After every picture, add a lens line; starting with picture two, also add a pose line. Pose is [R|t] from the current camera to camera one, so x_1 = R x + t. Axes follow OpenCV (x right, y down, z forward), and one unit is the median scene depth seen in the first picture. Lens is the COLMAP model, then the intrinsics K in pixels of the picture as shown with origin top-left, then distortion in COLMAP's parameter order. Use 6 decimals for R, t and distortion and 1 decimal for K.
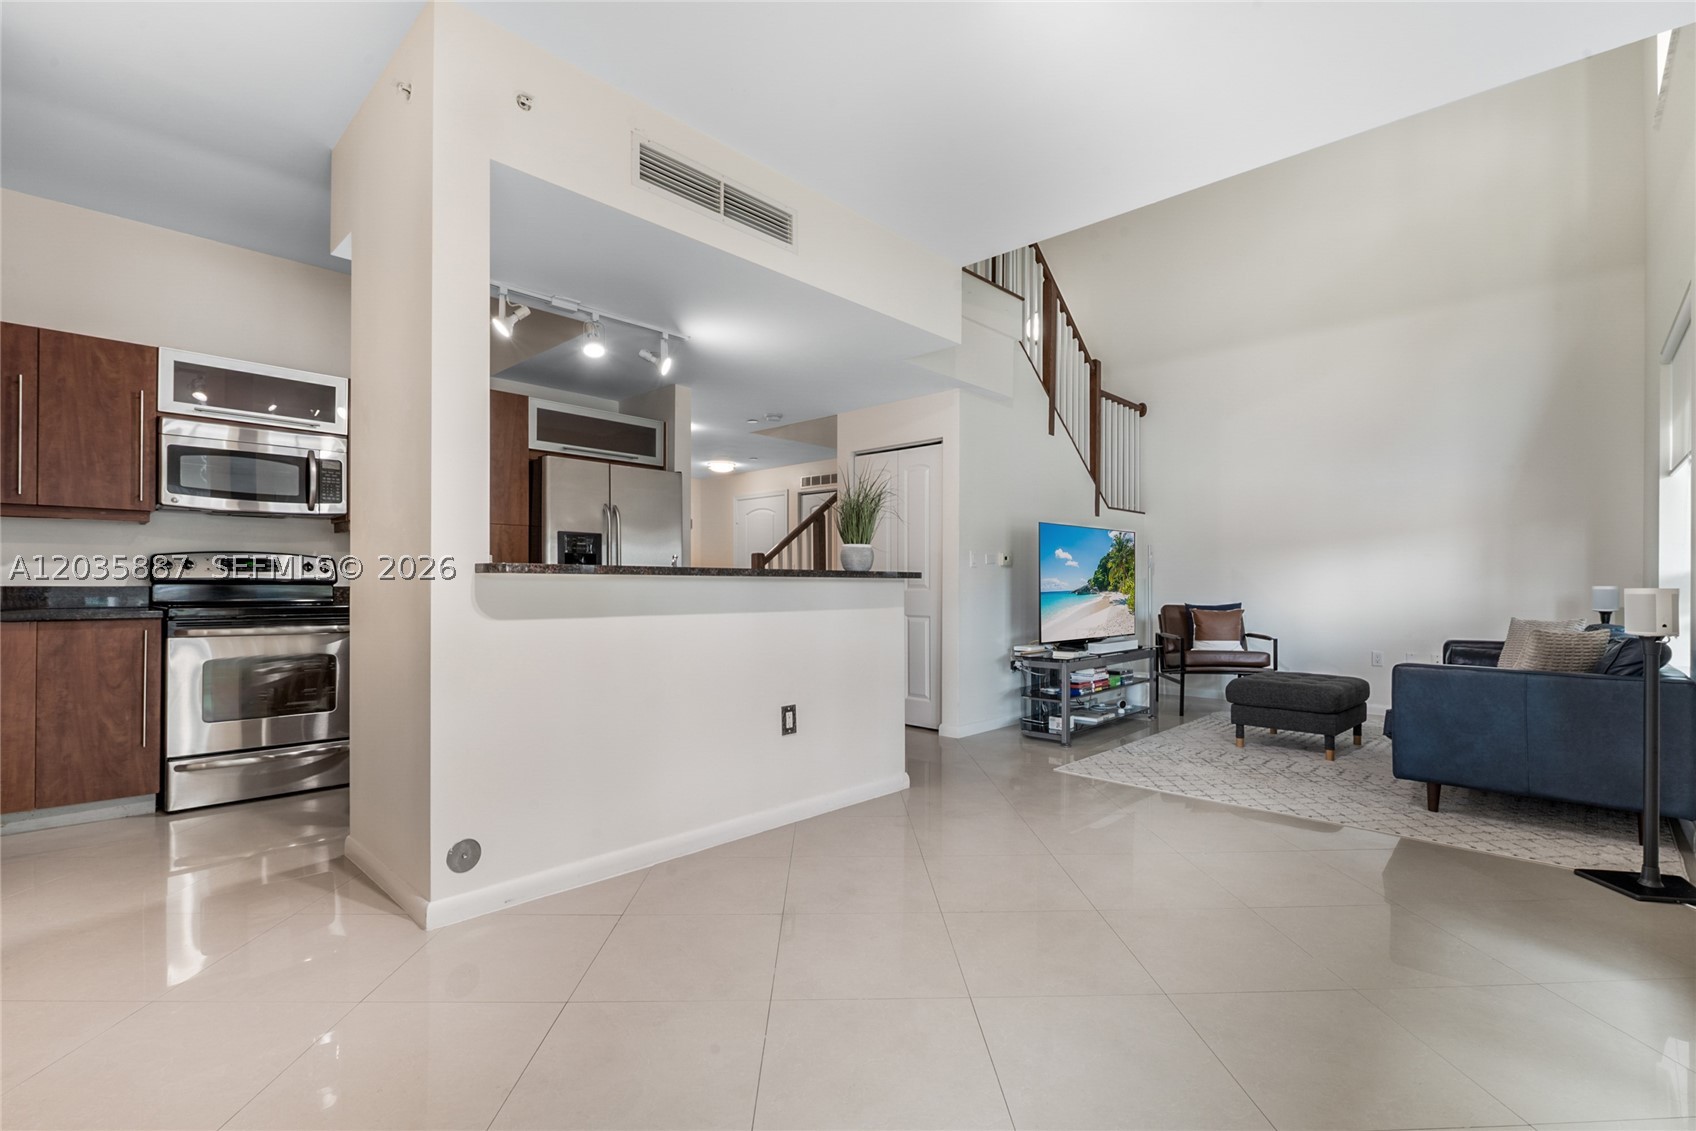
lens RADIAL K [[768.1, 0, 853.2], [0, 768.1, 586.2], [0, 0, 1]] dist [-0.003135, -0.000262]
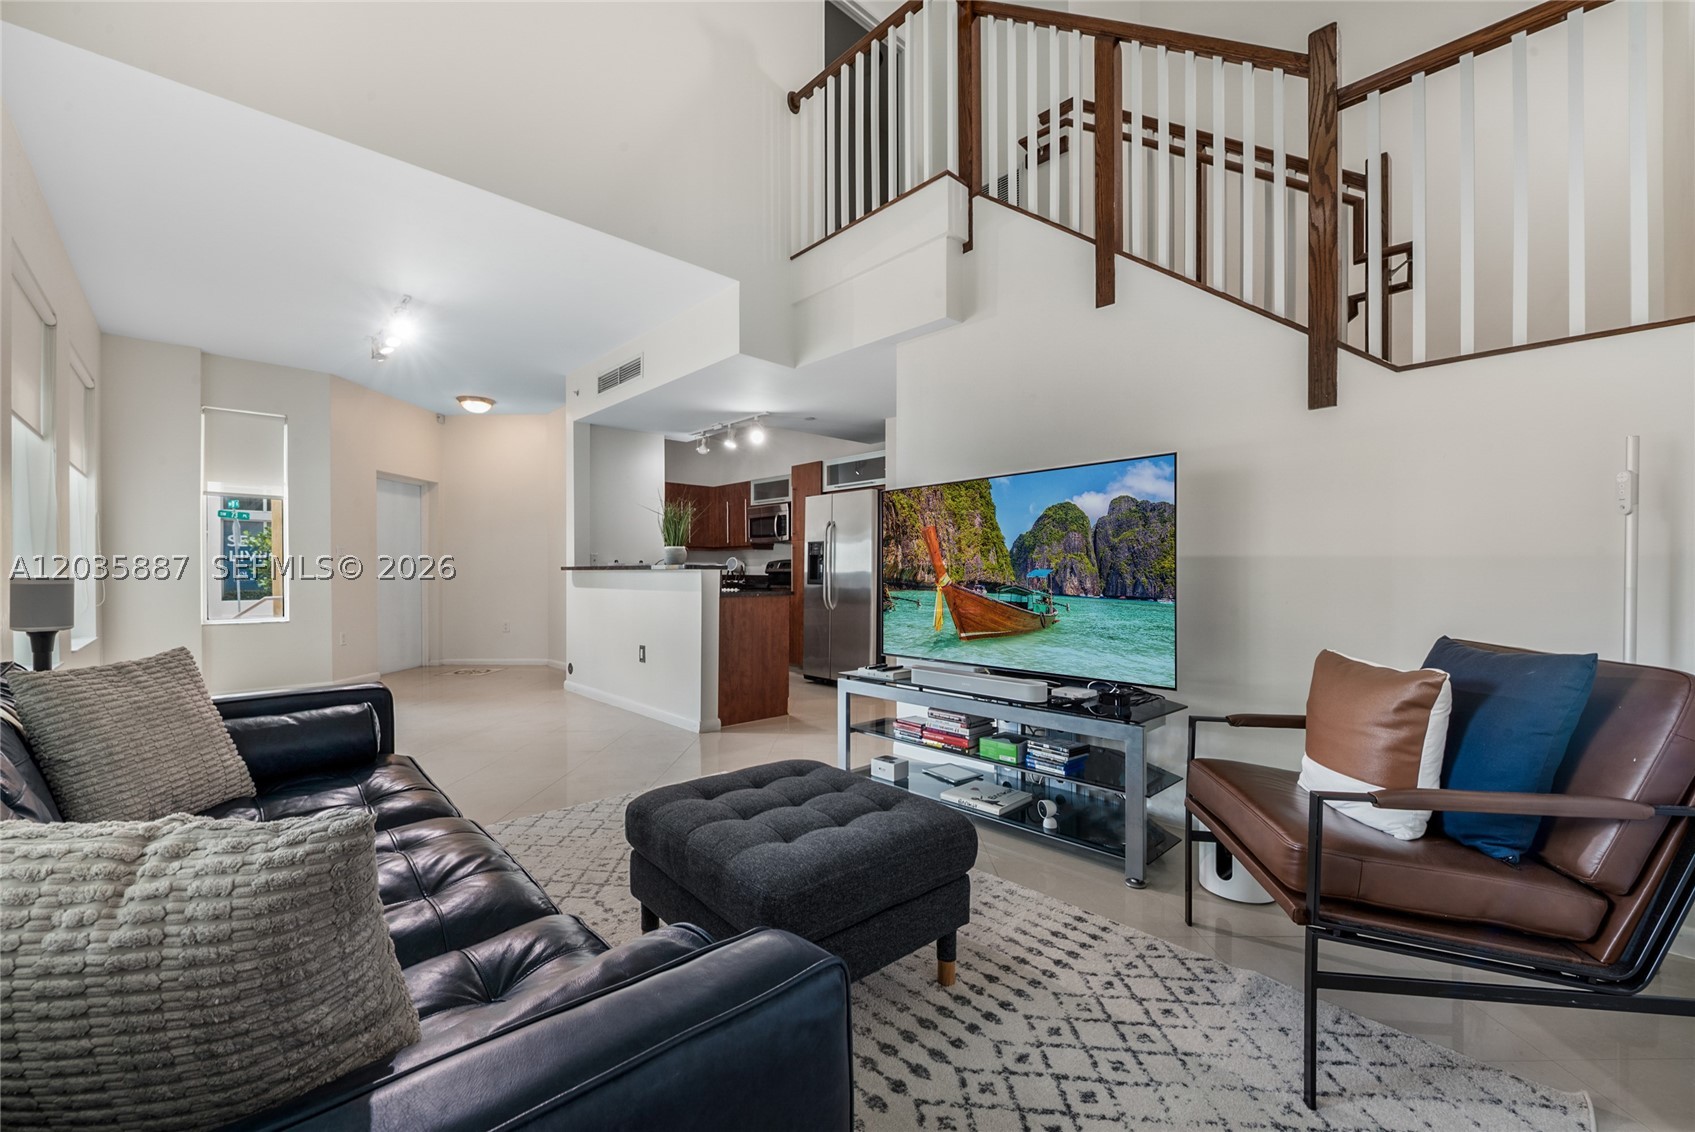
lens RADIAL K [[684.8, 0, 847.5], [0, 684.8, 566.0], [0, 0, 1]] dist [-0.000255, -0.000092]
pose [[-0.065600, -0.009154, -0.997804, 0.980191], [0.002397, 0.999954, -0.009331, -0.003897], [0.997843, -0.003004, -0.065575, 1.082821]]
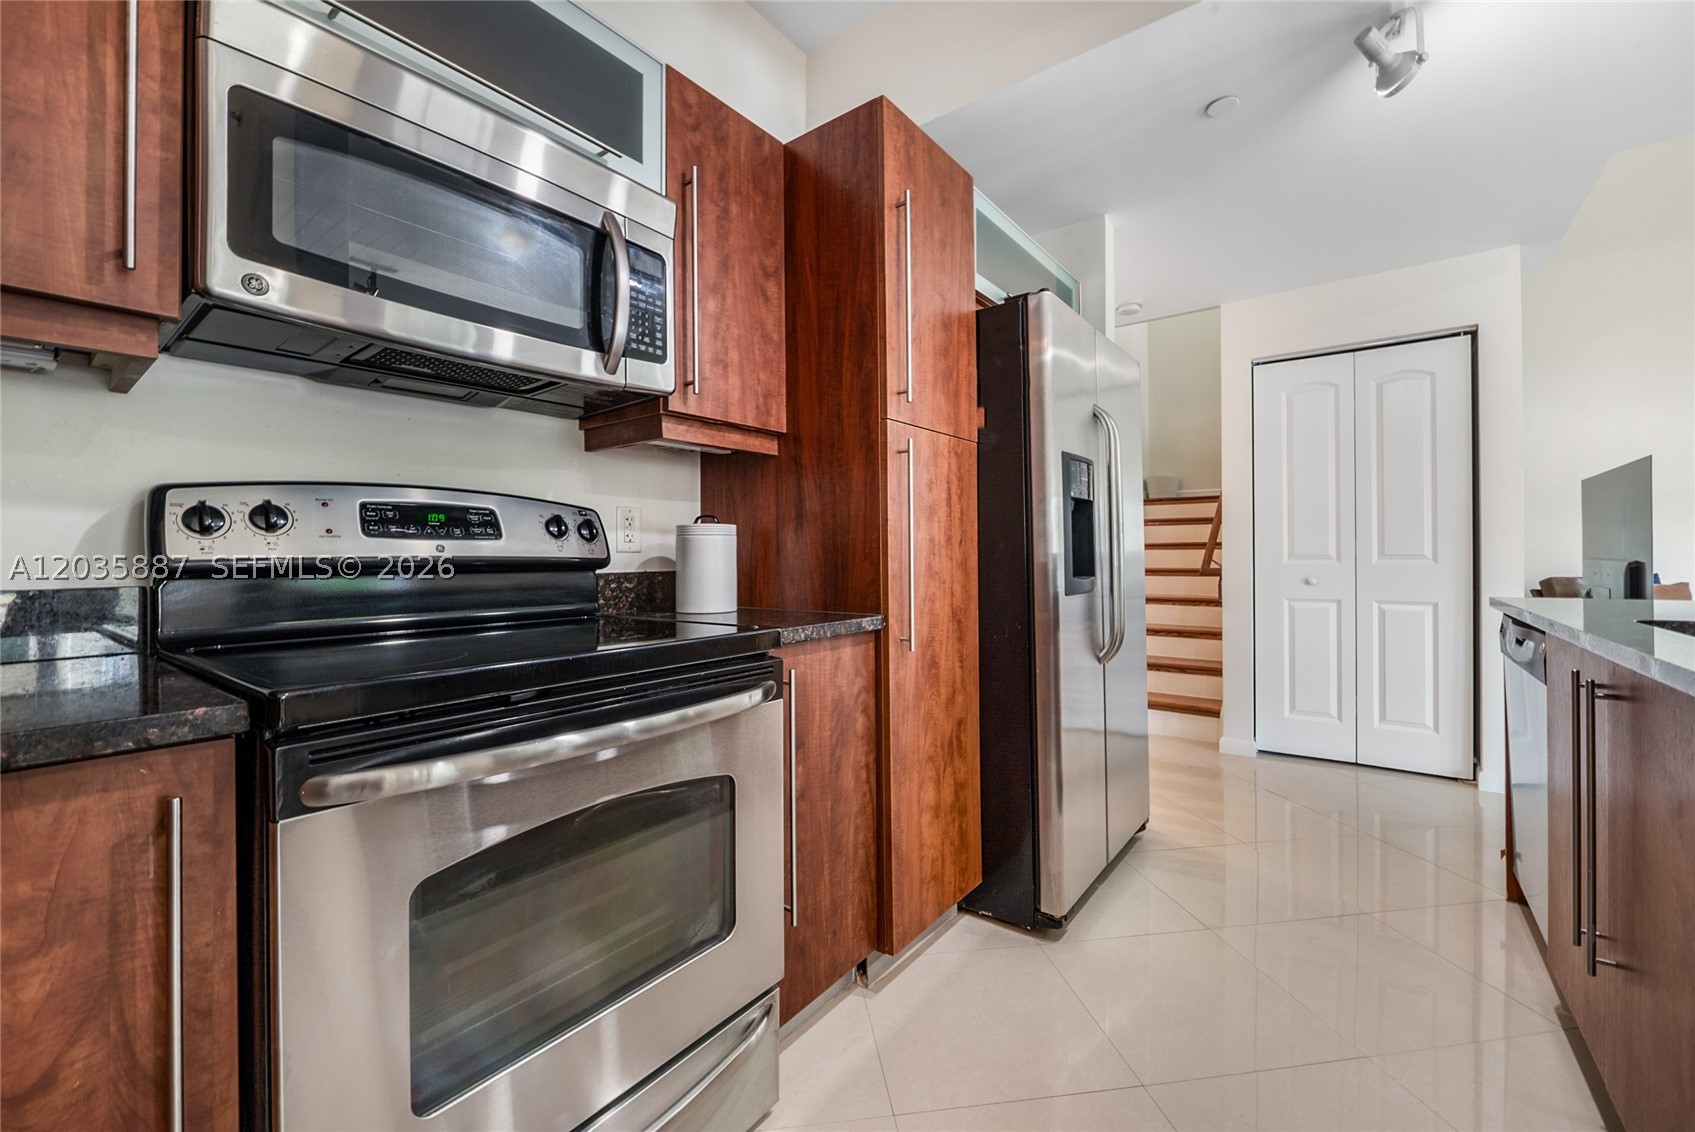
lens RADIAL K [[688.0, 0, 849.9], [0, 688.0, 555.2], [0, 0, 1]] dist [-0.009880, -0.000313]
pose [[0.994174, -0.008871, 0.107419, -0.525846], [0.008591, 0.999958, 0.003067, -0.009104], [-0.107442, -0.002126, 0.994209, 0.549339]]
